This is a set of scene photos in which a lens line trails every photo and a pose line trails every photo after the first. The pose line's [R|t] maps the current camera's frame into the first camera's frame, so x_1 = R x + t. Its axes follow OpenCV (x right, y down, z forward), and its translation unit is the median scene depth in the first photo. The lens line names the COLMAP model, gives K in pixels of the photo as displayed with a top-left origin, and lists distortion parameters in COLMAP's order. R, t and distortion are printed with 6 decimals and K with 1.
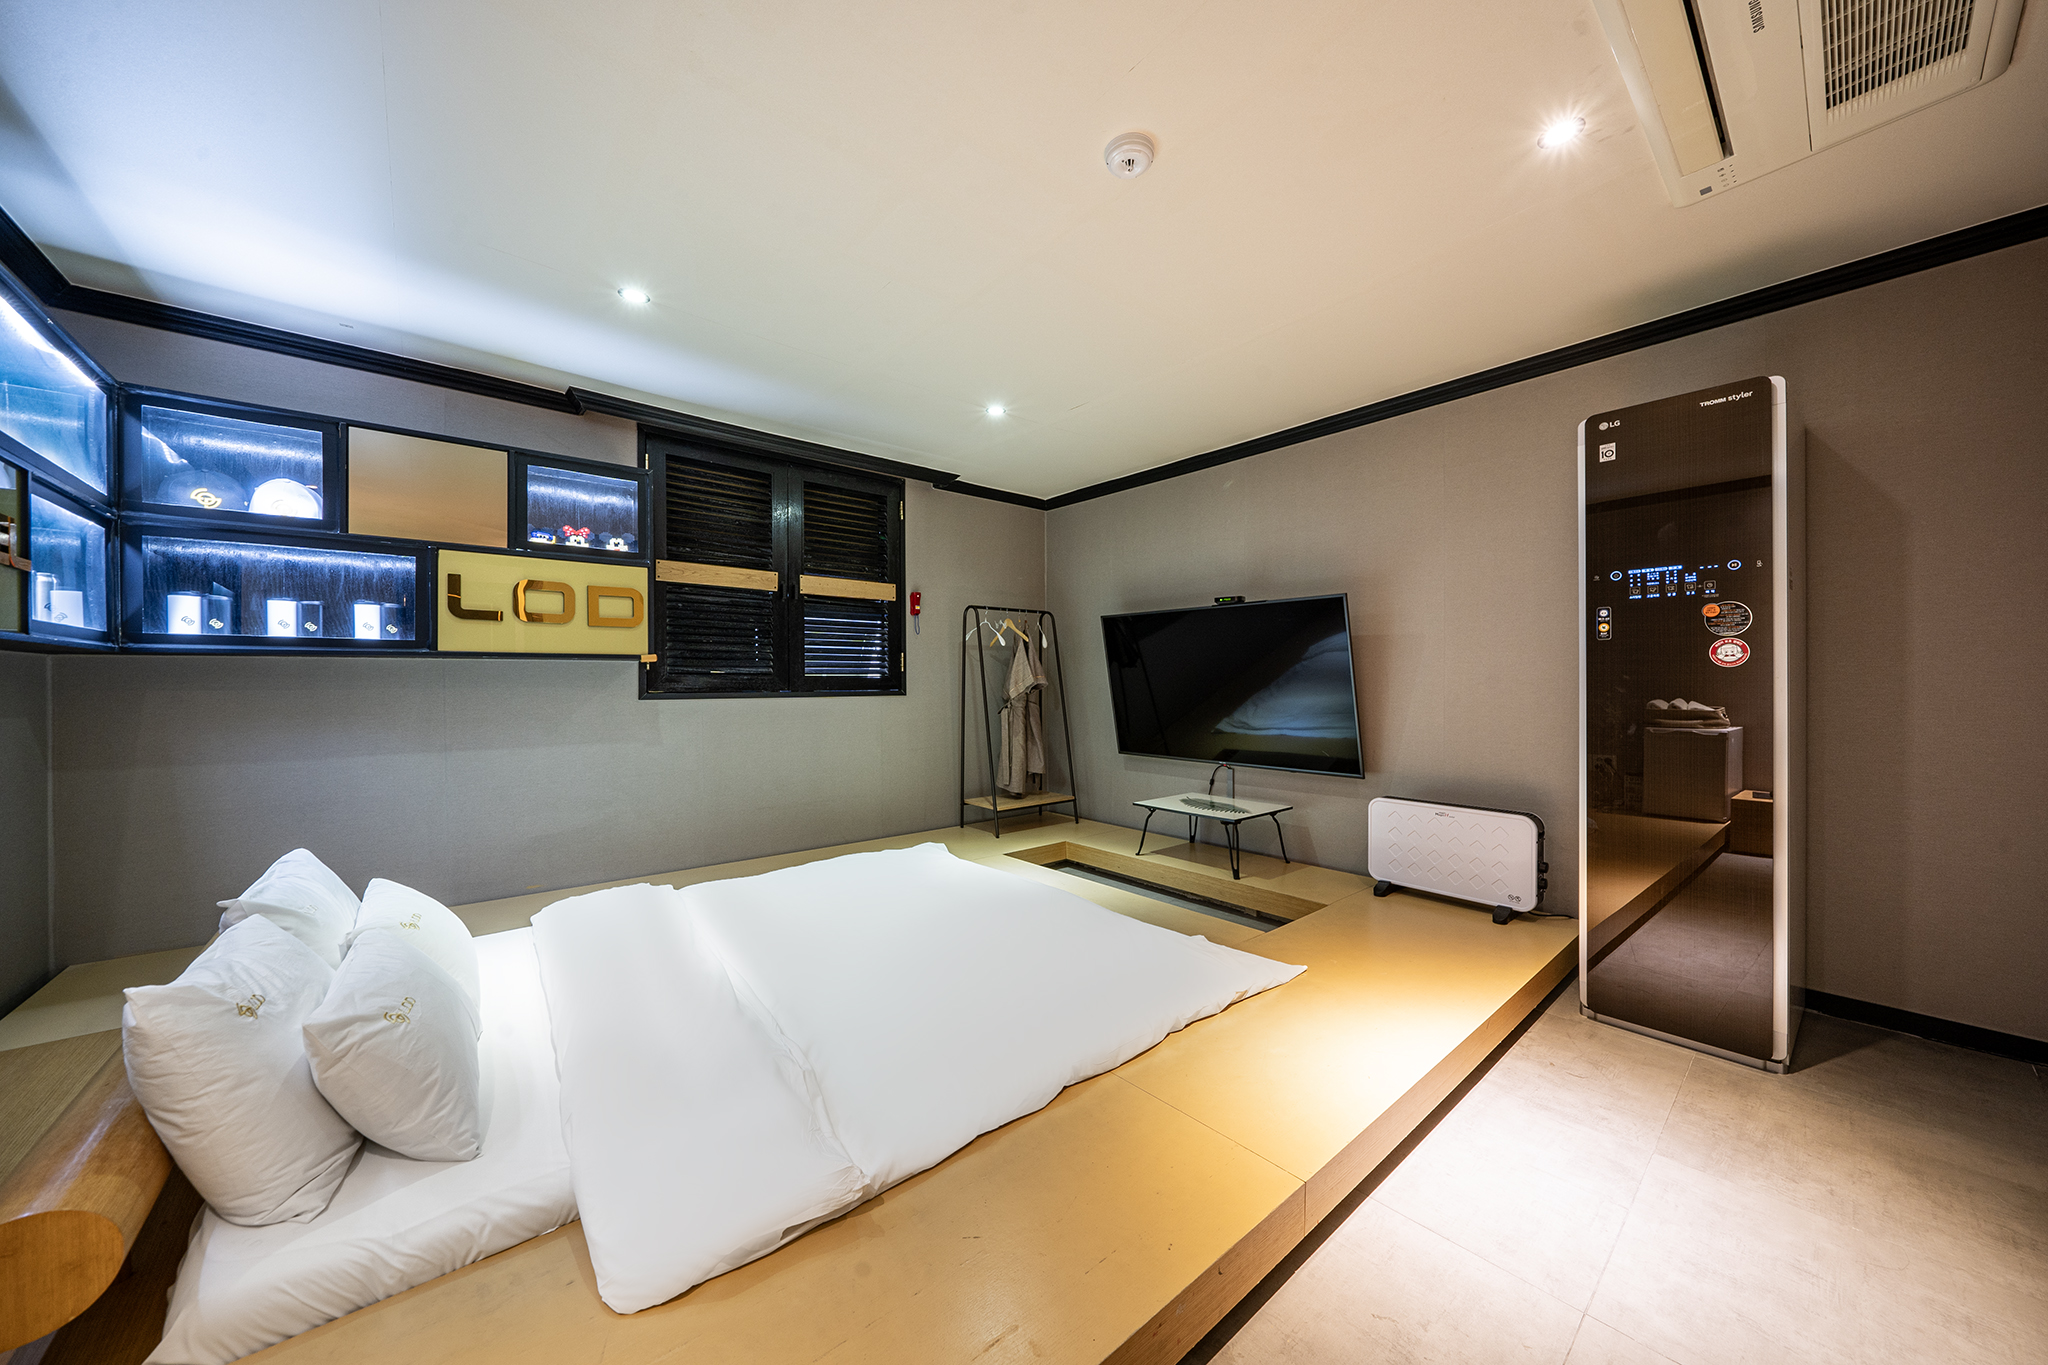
lens RADIAL K [[707.8, 0, 1026.2], [0, 707.8, 684.0], [0, 0, 1]] dist [-0.005998, -0.000822]
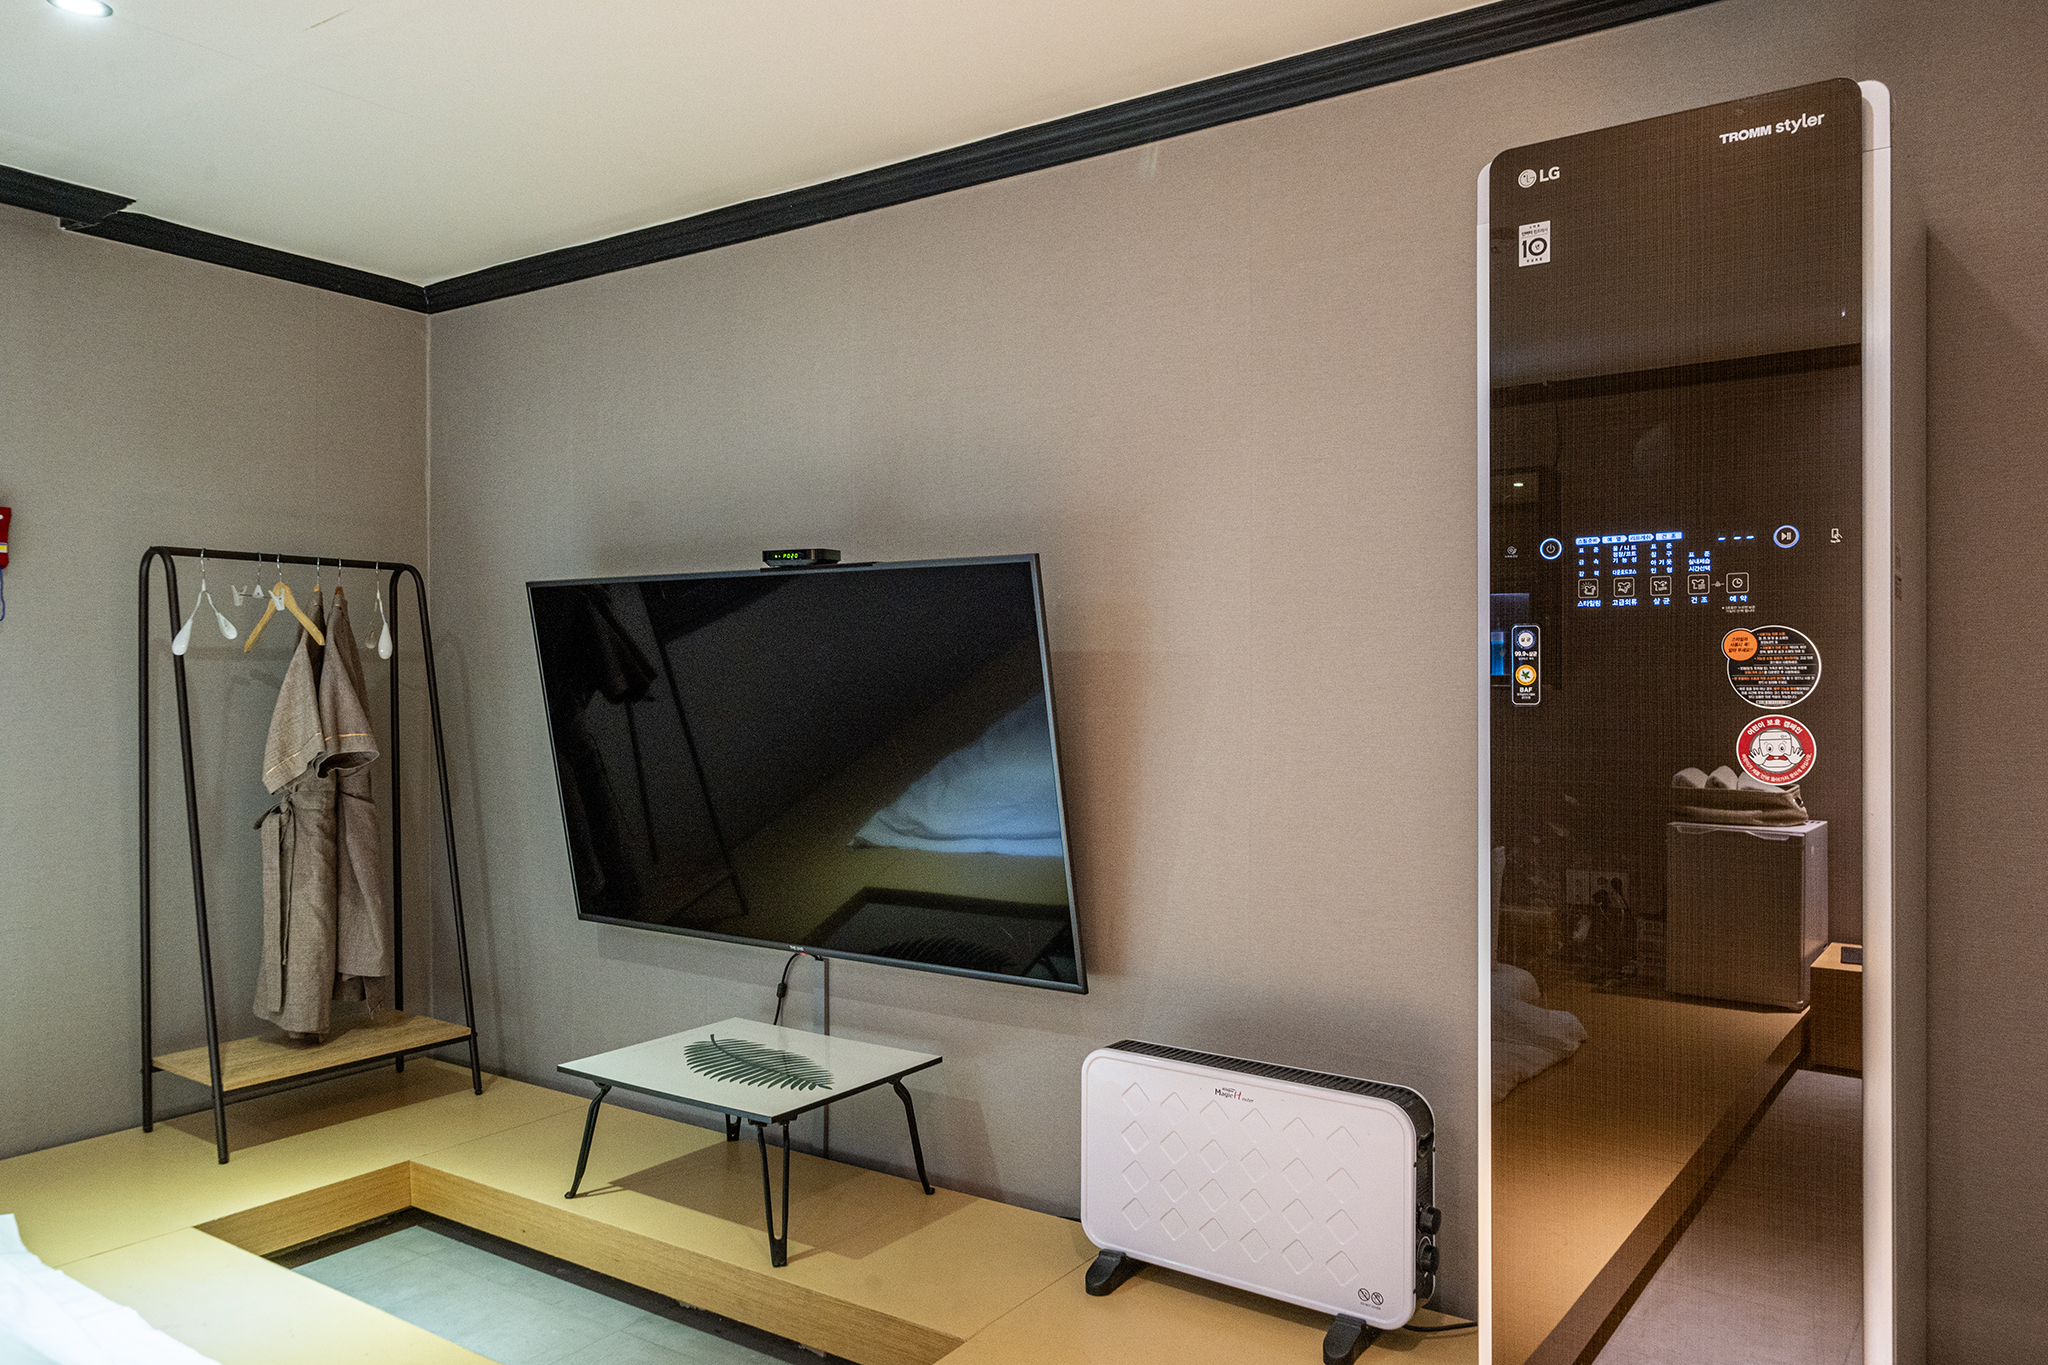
lens RADIAL K [[1420.5, 0, 1025.2], [0, 1420.5, 685.8], [0, 0, 1]] dist [0.002004, 0.004347]
pose [[0.962644, 0.002879, 0.270754, 0.200463], [-0.002176, 0.999993, -0.002896, -0.044349], [-0.270760, 0.002198, 0.962644, 0.181257]]
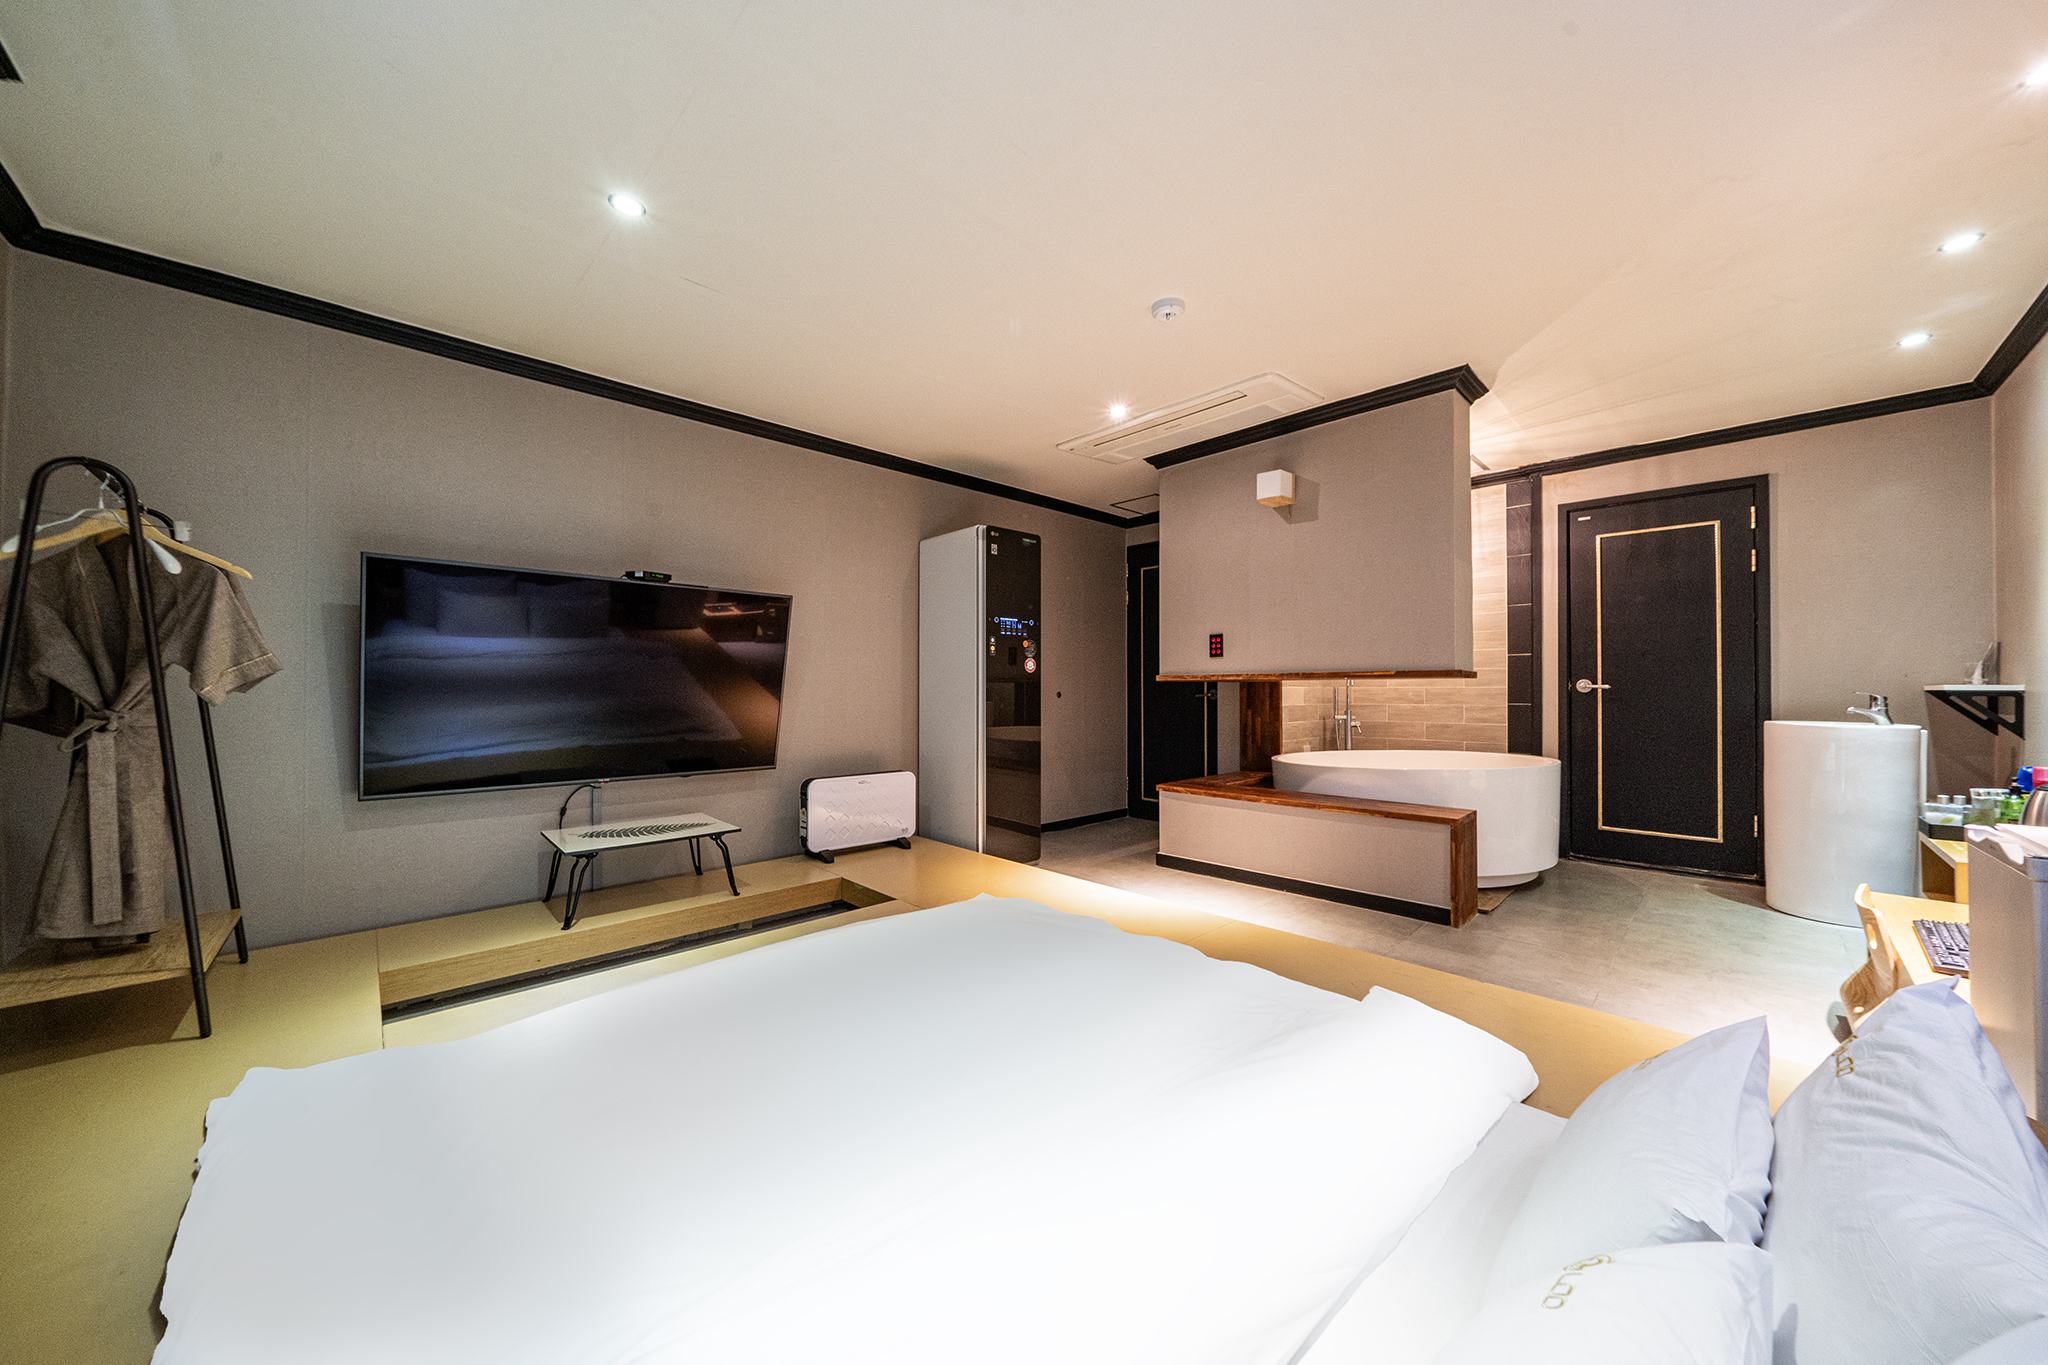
lens RADIAL K [[707.8, 0, 1027.7], [0, 707.8, 689.4], [0, 0, 1]] dist [-0.005998, -0.000822]
pose [[-0.065418, 0.004080, 0.997850, -0.589392], [0.005894, 0.999976, -0.003702, 0.018210], [-0.997841, 0.005639, -0.065441, 0.644573]]
